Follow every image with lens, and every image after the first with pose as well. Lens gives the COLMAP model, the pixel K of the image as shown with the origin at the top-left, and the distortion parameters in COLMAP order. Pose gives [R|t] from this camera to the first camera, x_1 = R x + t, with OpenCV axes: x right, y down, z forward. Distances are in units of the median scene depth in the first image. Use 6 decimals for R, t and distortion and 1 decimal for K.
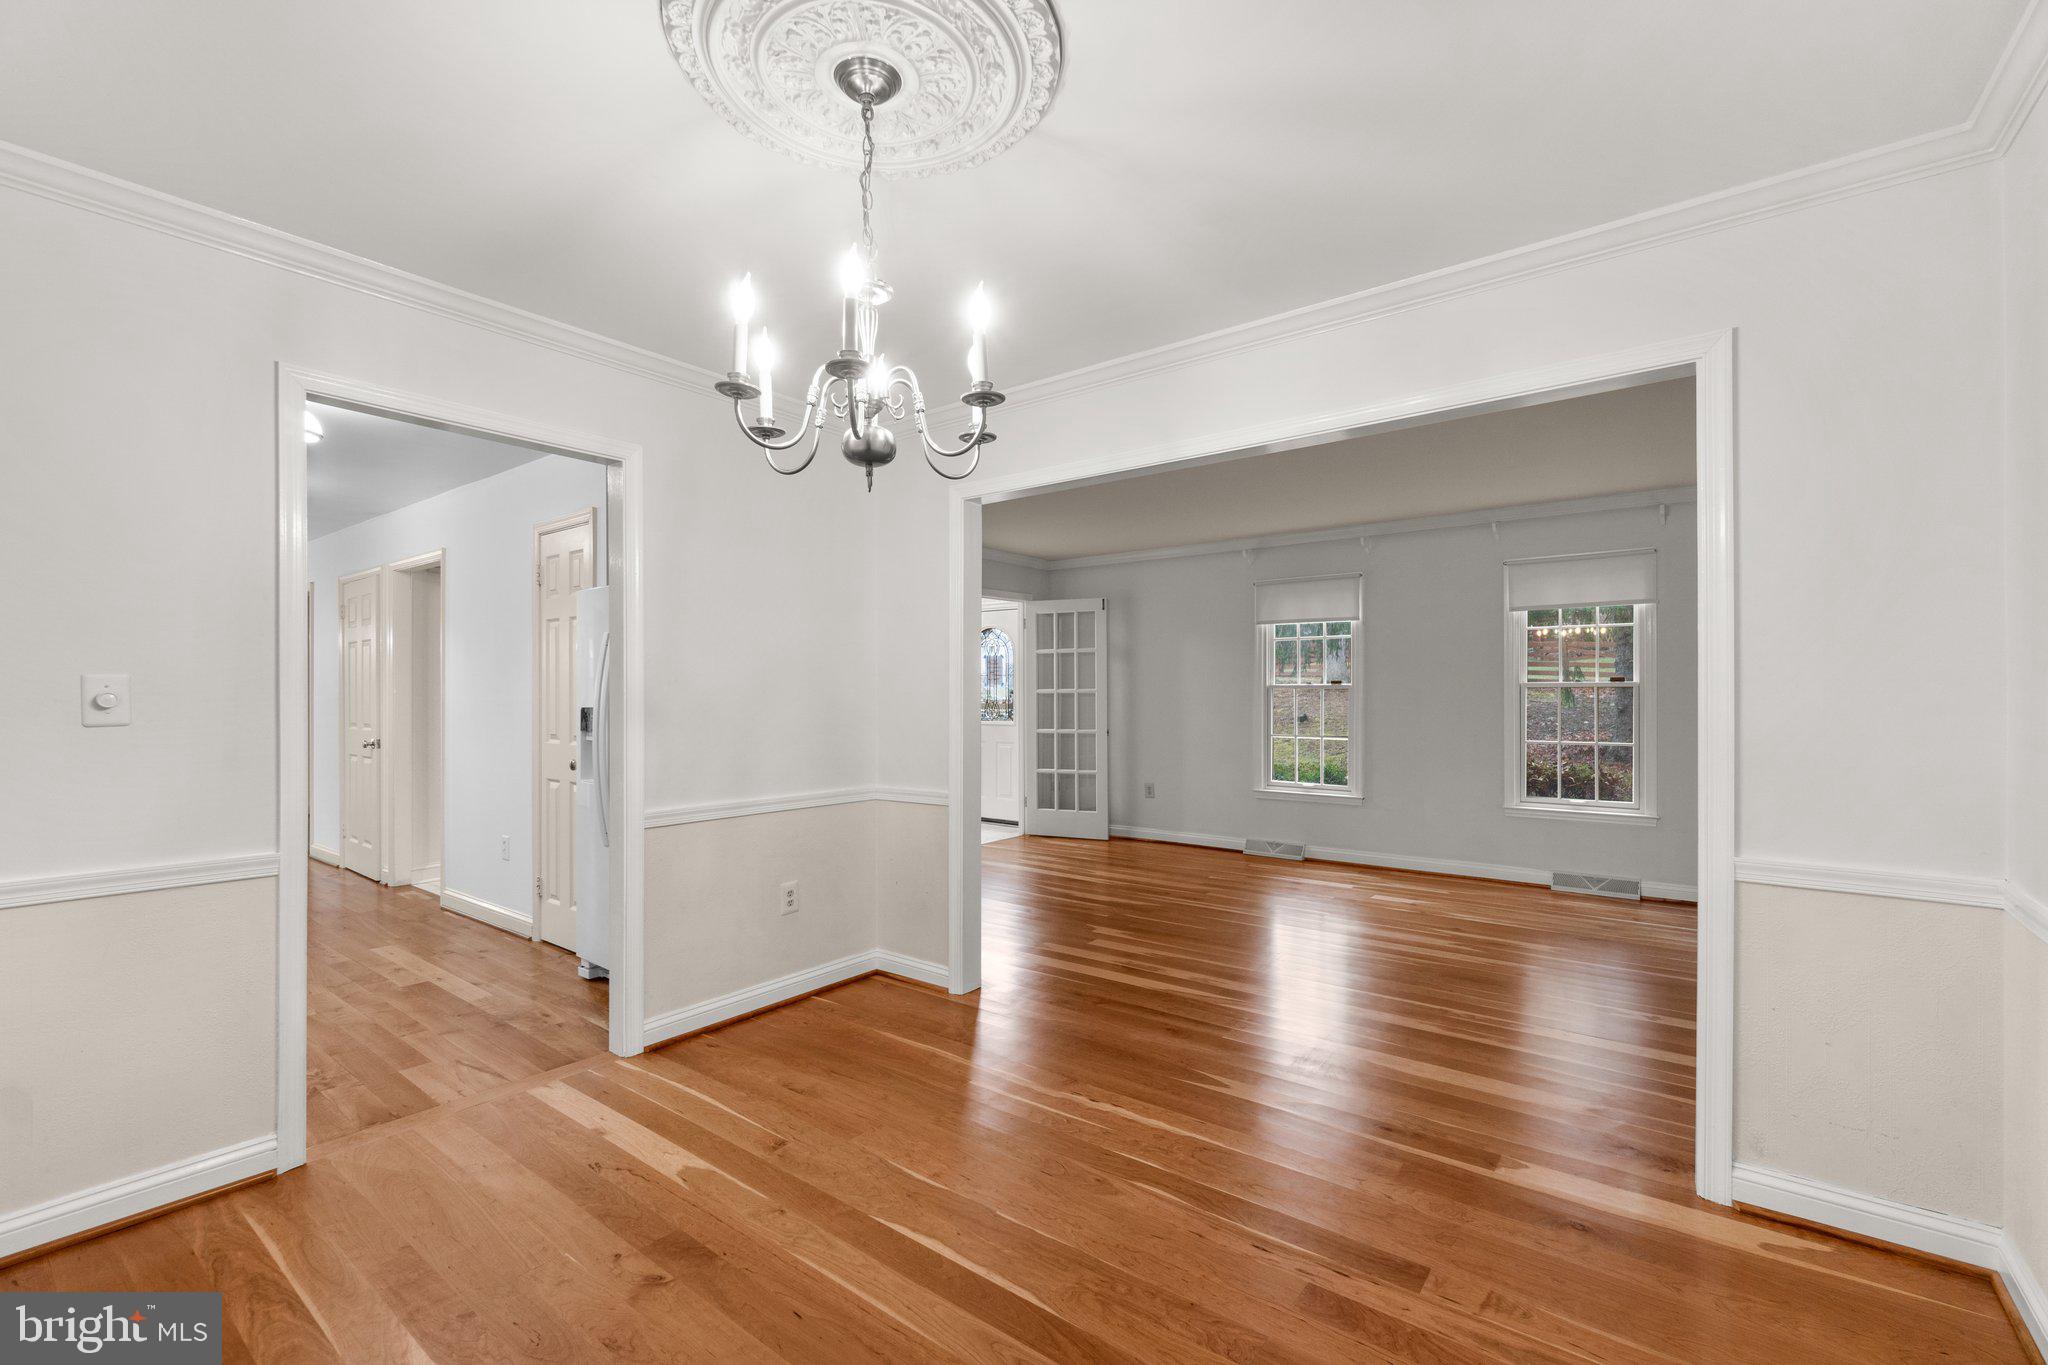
lens RADIAL K [[878.3, 0, 1012.1], [0, 878.3, 698.9], [0, 0, 1]] dist [-0.001640, -0.000115]
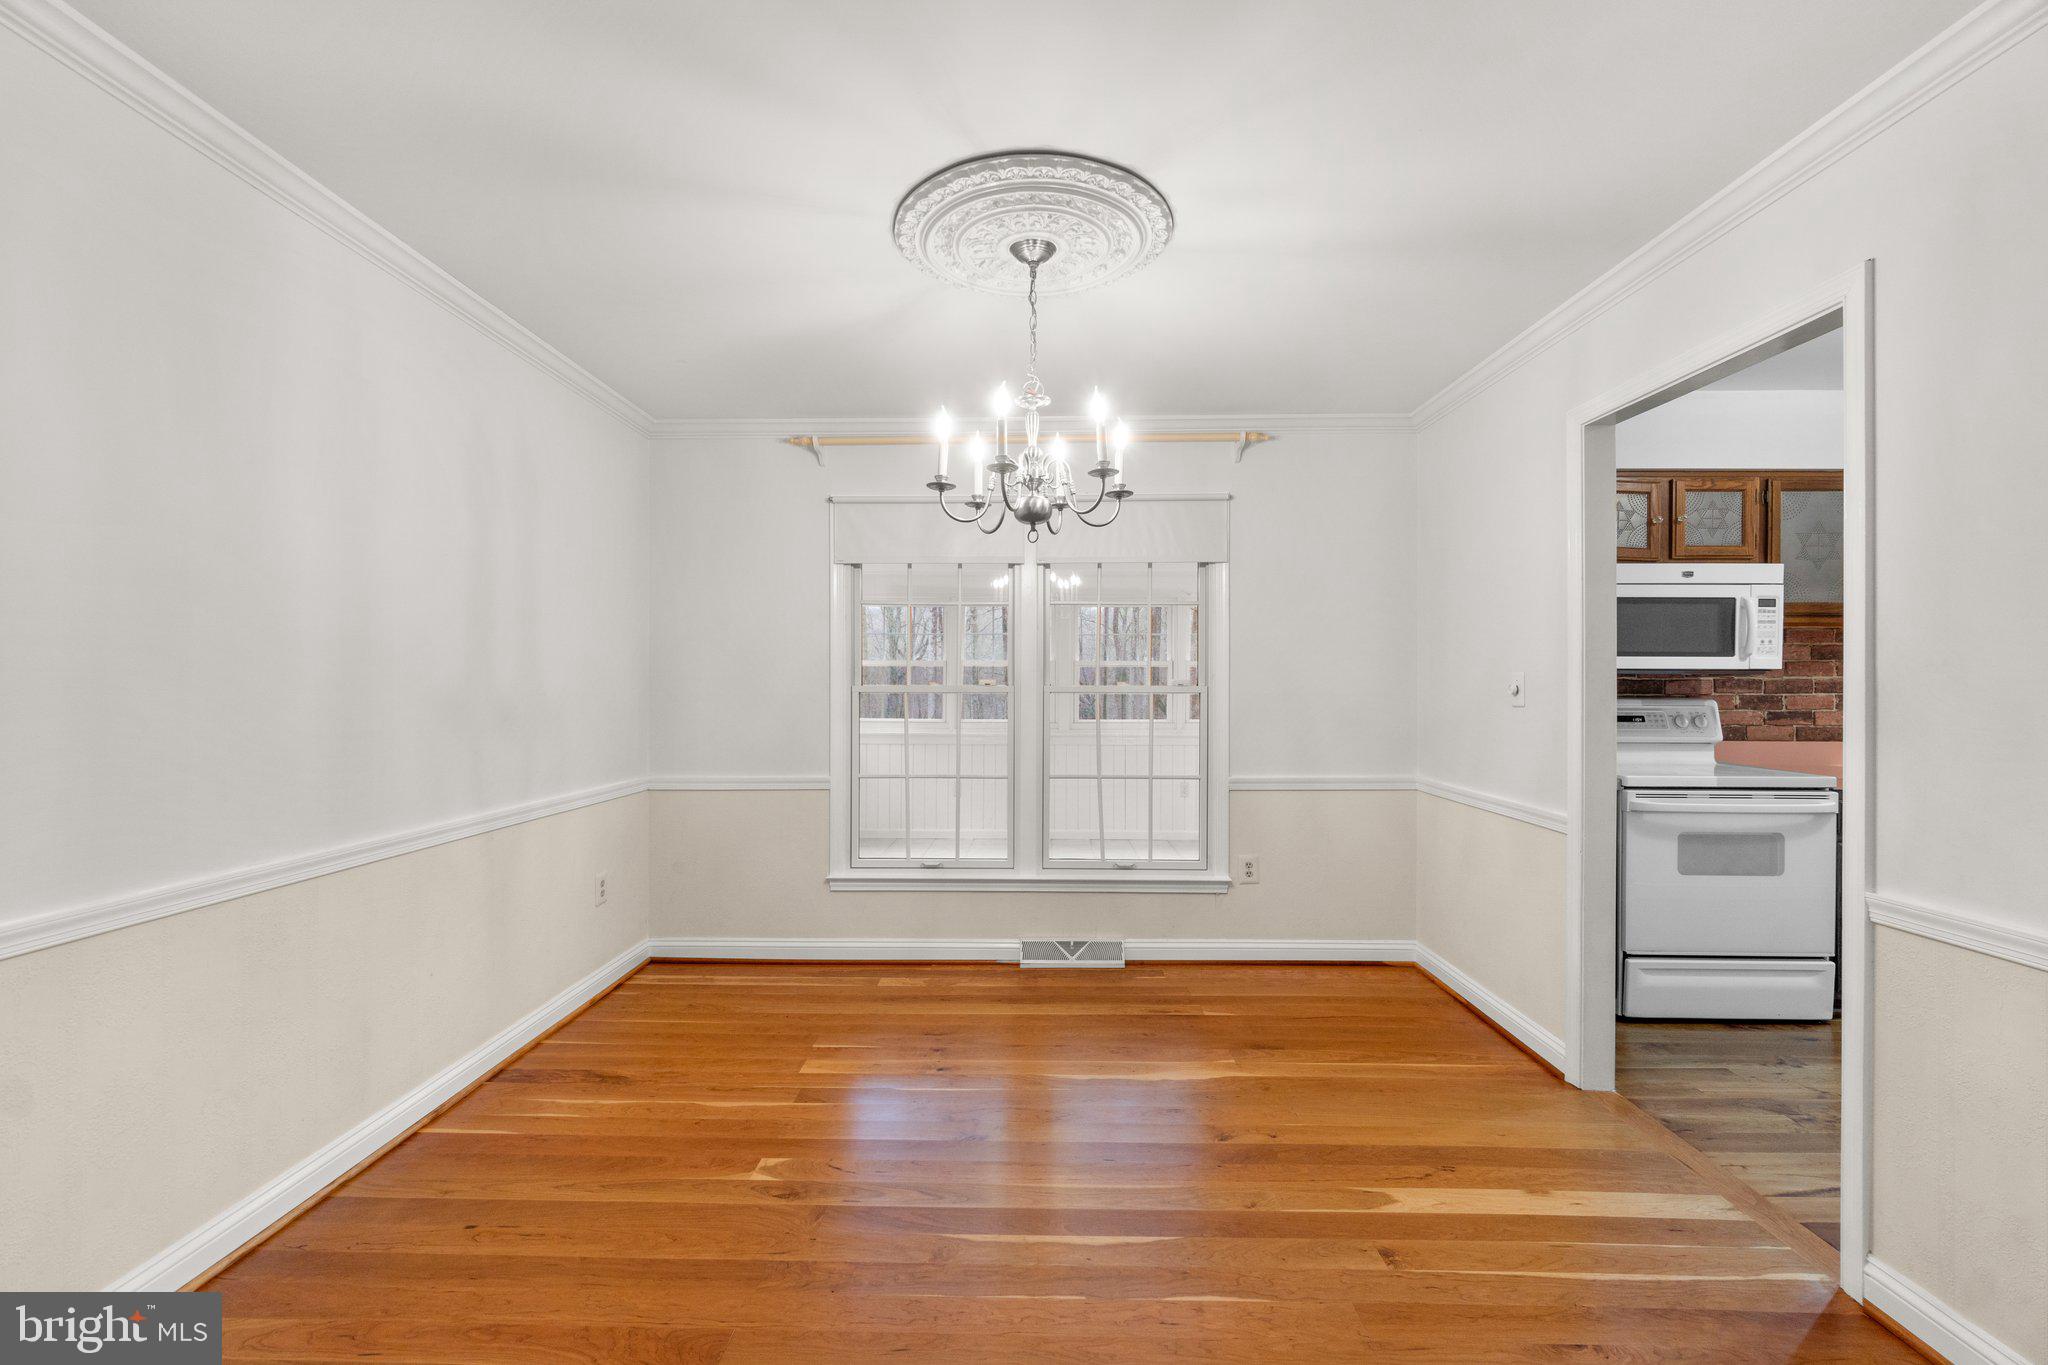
lens RADIAL K [[869.1, 0, 1018.6], [0, 869.1, 684.7], [0, 0, 1]] dist [-0.009987, -0.000049]
pose [[-0.804107, -0.000057, -0.594485, 0.261370], [-0.002768, 0.999990, 0.003648, -0.006793], [0.594478, 0.004579, -0.804099, 0.796977]]
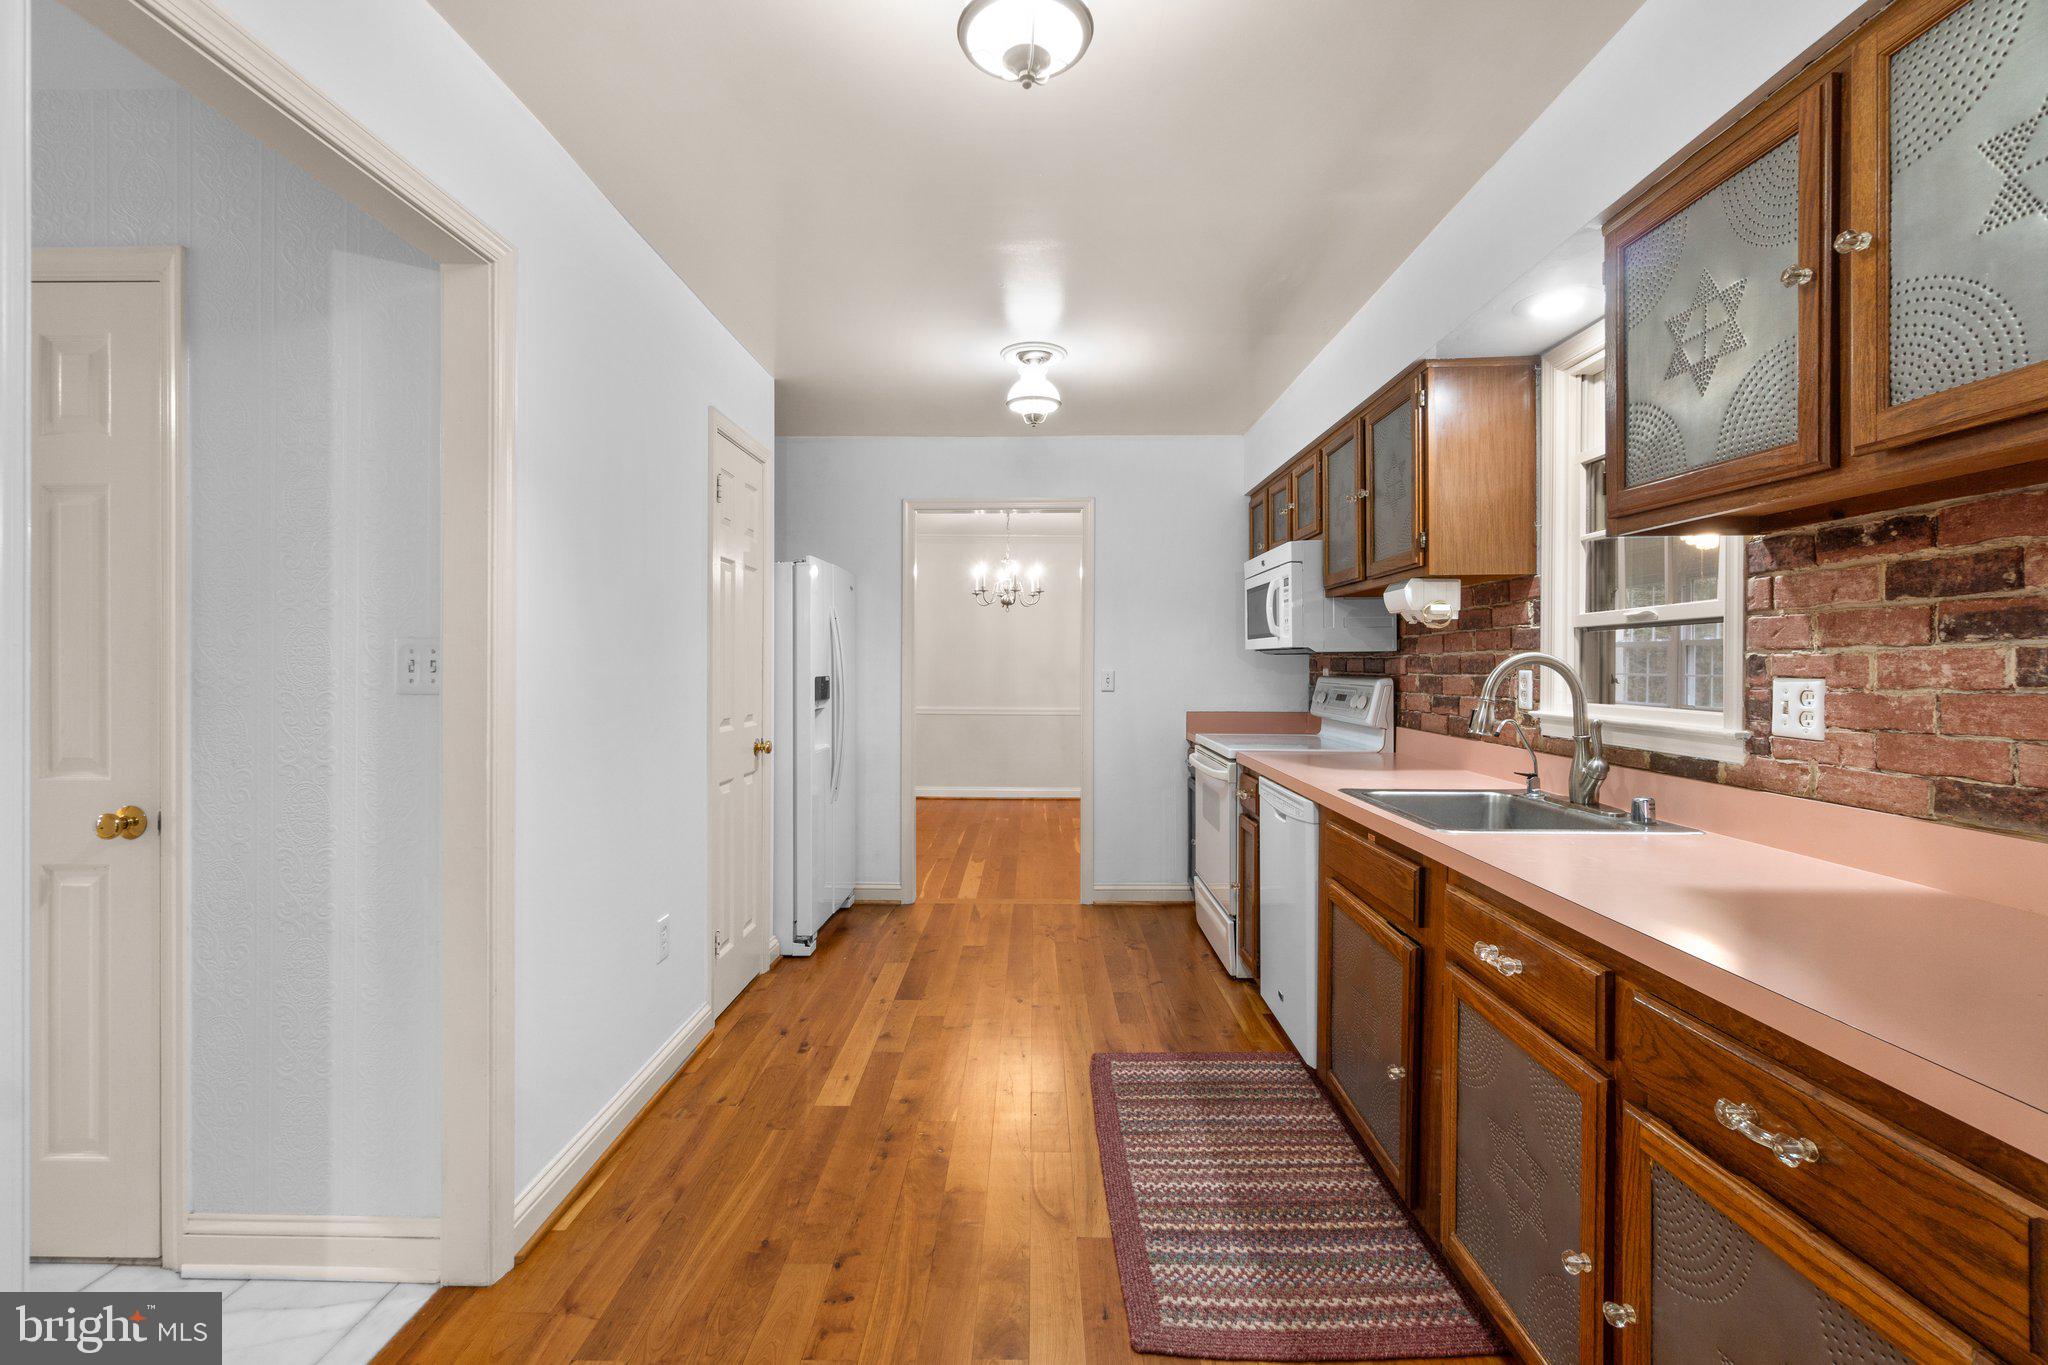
lens RADIAL K [[880.6, 0, 1019.1], [0, 880.6, 659.7], [0, 0, 1]] dist [-0.001958, -0.000052]
pose [[-0.602412, 0.003244, 0.798179, -1.262337], [0.000394, 0.999993, -0.003768, -0.005889], [-0.798186, -0.001955, -0.602409, 1.259016]]
